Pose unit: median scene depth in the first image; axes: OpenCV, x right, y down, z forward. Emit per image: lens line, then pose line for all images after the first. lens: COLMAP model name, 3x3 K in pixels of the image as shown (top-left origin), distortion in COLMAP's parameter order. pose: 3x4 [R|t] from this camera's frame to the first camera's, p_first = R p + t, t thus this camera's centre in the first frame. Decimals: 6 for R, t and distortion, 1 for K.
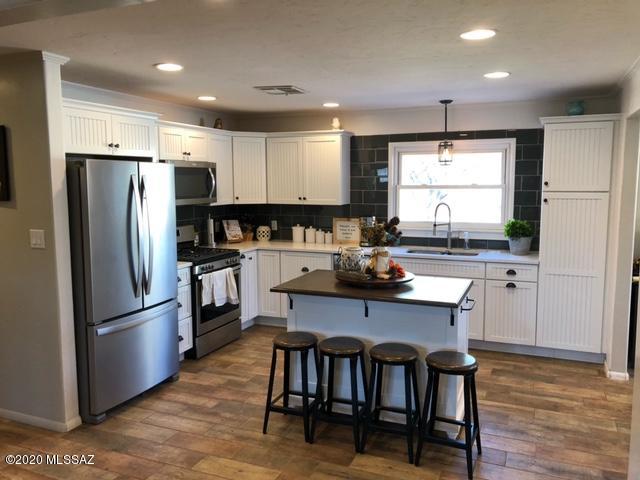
lens RADIAL K [[527.2, 0, 326.5], [0, 527.2, 239.2], [0, 0, 1]] dist [0.023853, -0.004994]
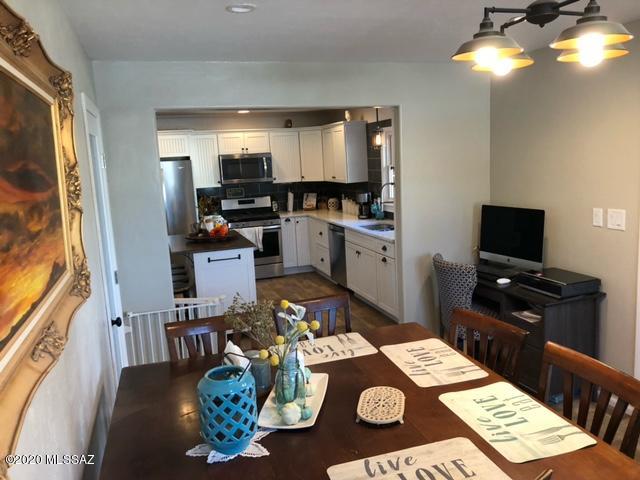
lens RADIAL K [[527.2, 0, 326.5], [0, 527.2, 239.2], [0, 0, 1]] dist [0.023853, -0.004994]
pose [[0.667771, 0.089173, -0.739006, 0.960447], [-0.035680, 0.995492, 0.087881, -0.043811], [0.743511, -0.032316, 0.667942, 0.144815]]
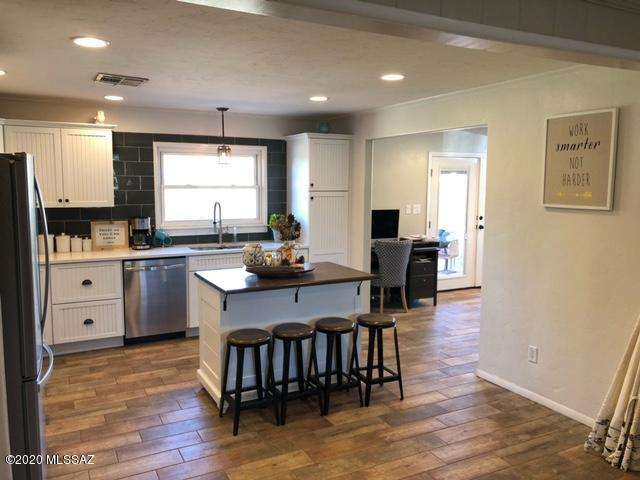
lens RADIAL K [[527.2, 0, 326.5], [0, 527.2, 239.2], [0, 0, 1]] dist [0.023853, -0.004994]
pose [[0.639261, -0.078320, 0.764991, -0.468766], [0.075348, 0.996393, 0.039047, -0.017796], [-0.765290, 0.032680, 0.642856, 0.135039]]
